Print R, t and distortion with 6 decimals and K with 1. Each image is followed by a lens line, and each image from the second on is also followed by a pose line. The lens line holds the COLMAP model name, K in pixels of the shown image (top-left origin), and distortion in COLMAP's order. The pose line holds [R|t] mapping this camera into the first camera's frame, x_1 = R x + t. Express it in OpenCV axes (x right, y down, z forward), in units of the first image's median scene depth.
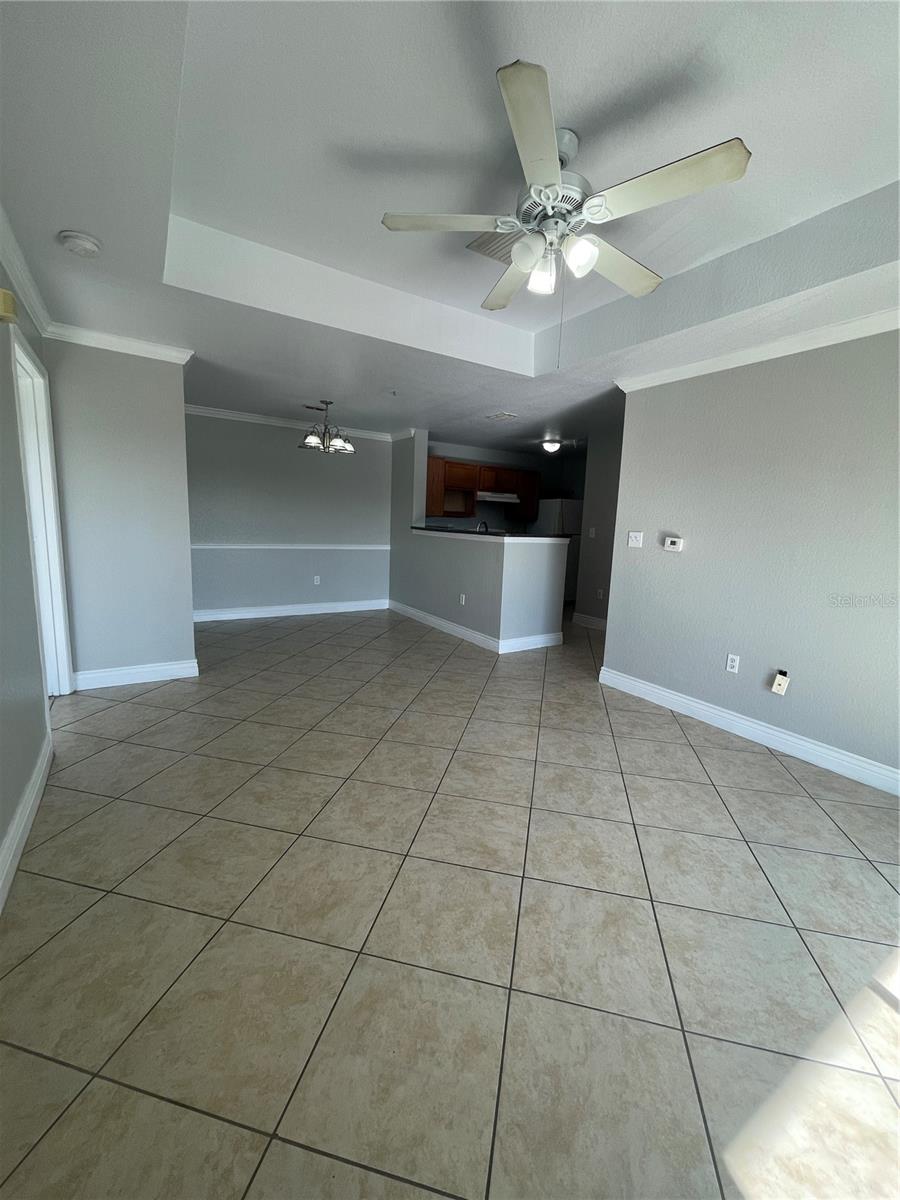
lens RADIAL K [[488.5, 0, 448.6], [0, 488.5, 595.7], [0, 0, 1]] dist [0.001673, 0.001504]
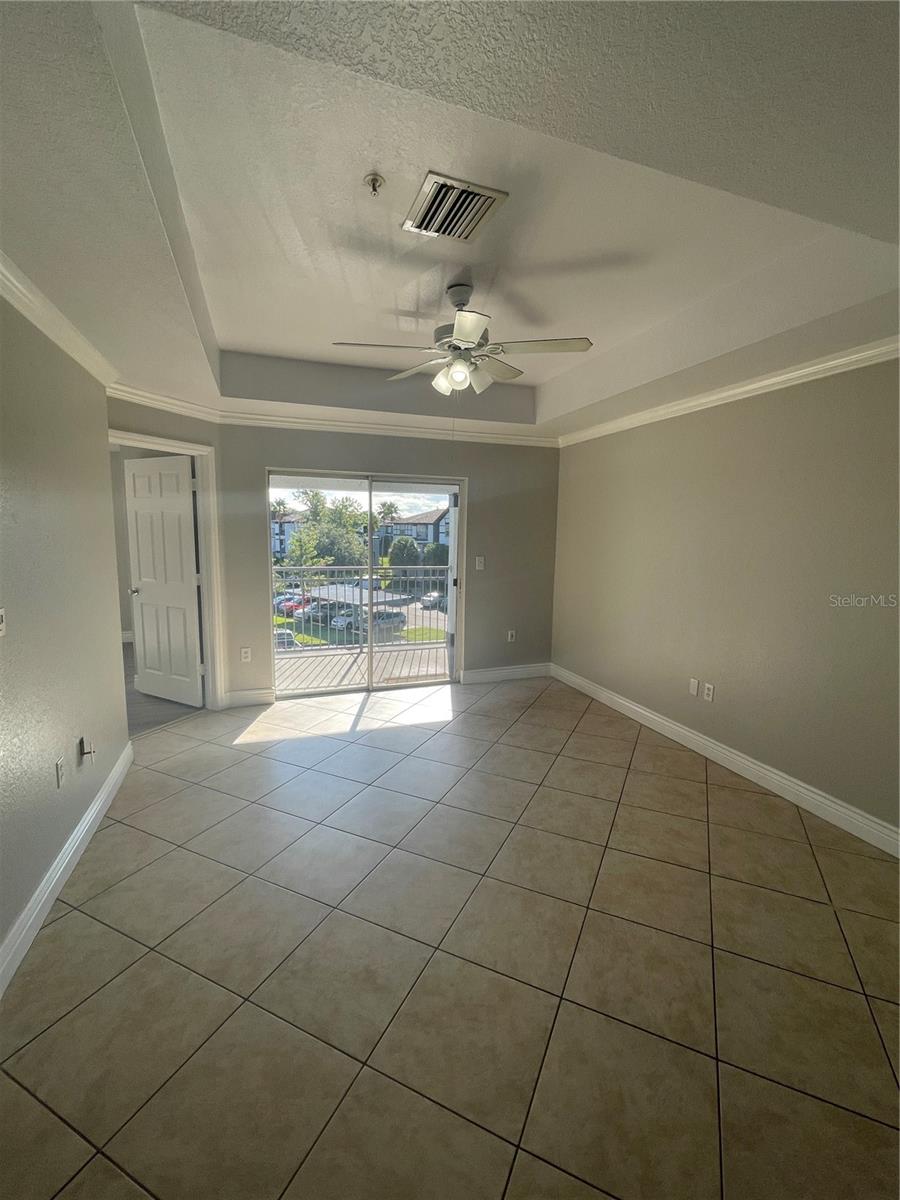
lens RADIAL K [[517.3, 0, 448.0], [0, 517.3, 602.3], [0, 0, 1]] dist [-0.000152, 0.000003]
pose [[-0.973834, -0.076438, 0.214020, -0.091255], [-0.013501, 0.959534, 0.281269, -0.406814], [-0.226859, 0.271019, -0.935459, 2.064237]]
